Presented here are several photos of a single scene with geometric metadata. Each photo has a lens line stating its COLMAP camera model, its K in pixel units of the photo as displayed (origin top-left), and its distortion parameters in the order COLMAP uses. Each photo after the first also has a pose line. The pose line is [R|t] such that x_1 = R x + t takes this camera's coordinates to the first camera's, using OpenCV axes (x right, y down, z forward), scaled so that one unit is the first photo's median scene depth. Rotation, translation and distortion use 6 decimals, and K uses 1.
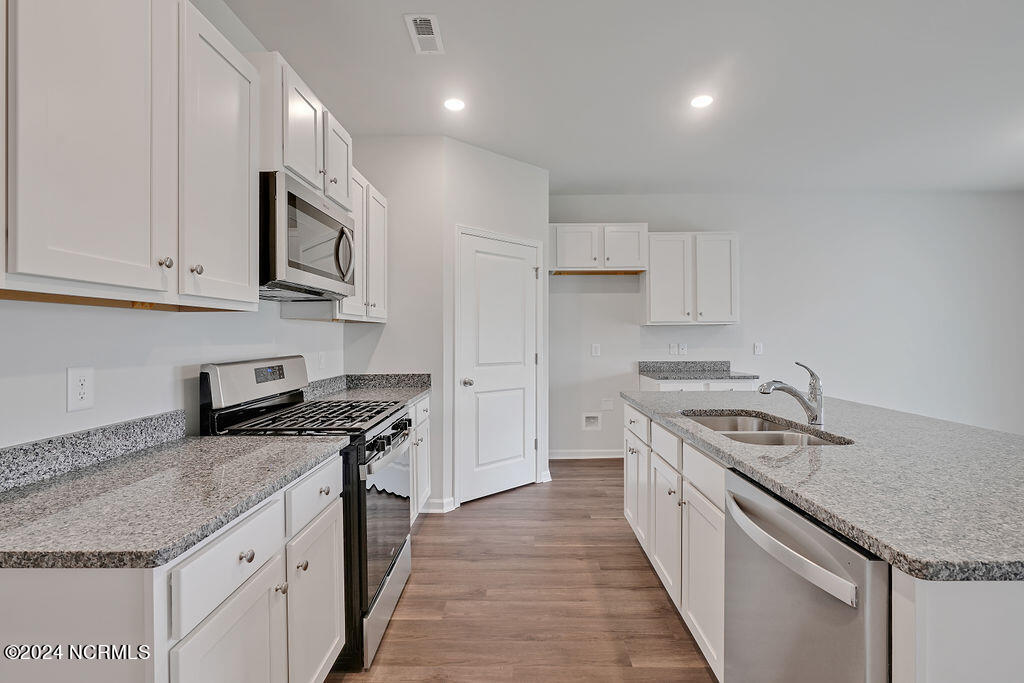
lens RADIAL K [[472.5, 0, 512.3], [0, 472.5, 337.9], [0, 0, 1]] dist [-0.017114, 0.003457]
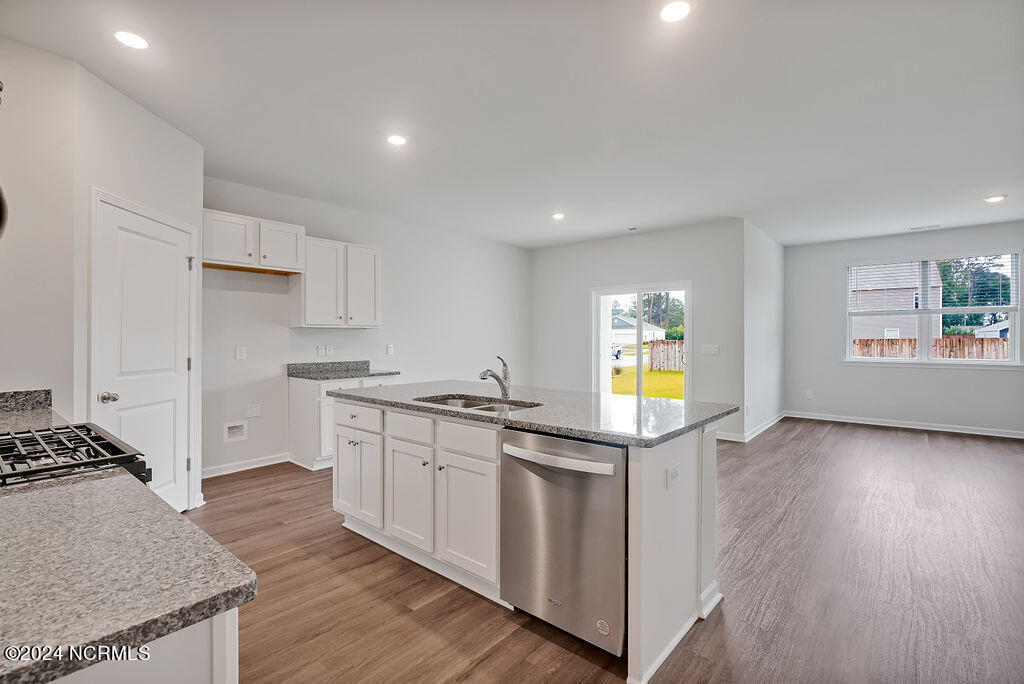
lens RADIAL K [[472.5, 0, 511.6], [0, 472.5, 341.5], [0, 0, 1]] dist [-0.017114, 0.003457]
pose [[0.637007, -0.000374, 0.770858, -0.232405], [-0.001314, 0.999998, 0.001571, 0.001358], [-0.770857, -0.002014, 0.637005, 0.014262]]
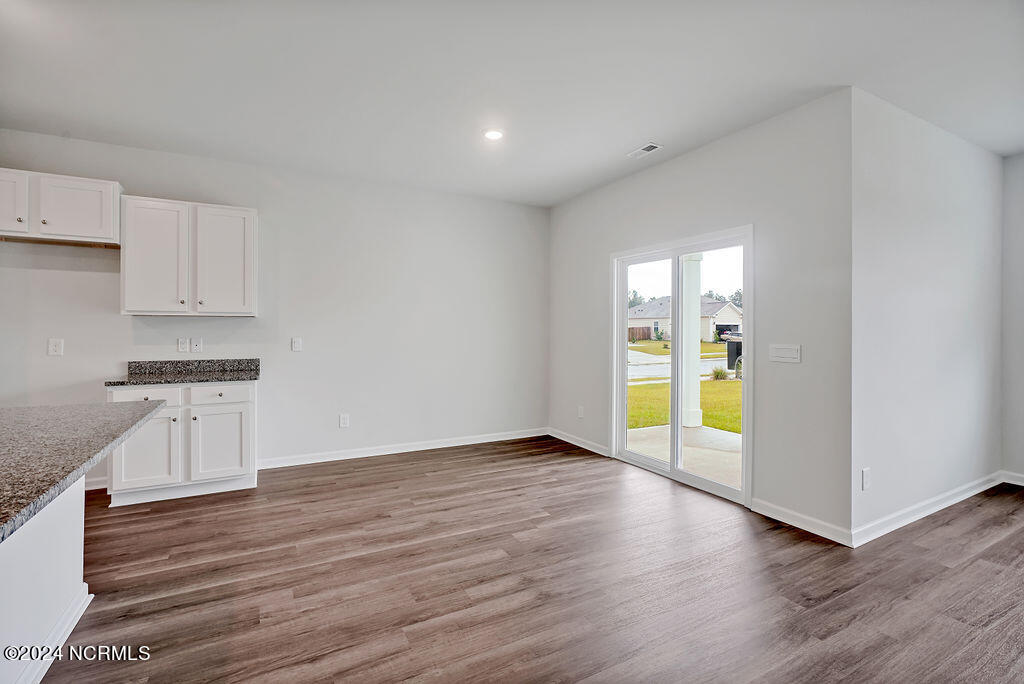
lens RADIAL K [[472.5, 0, 510.8], [0, 472.5, 332.4], [0, 0, 1]] dist [-0.017114, 0.003457]
pose [[0.872679, 0.005422, 0.488264, 0.529364], [-0.005694, 0.999983, -0.000926, -0.001260], [-0.488261, -0.001972, 0.872696, 0.023993]]
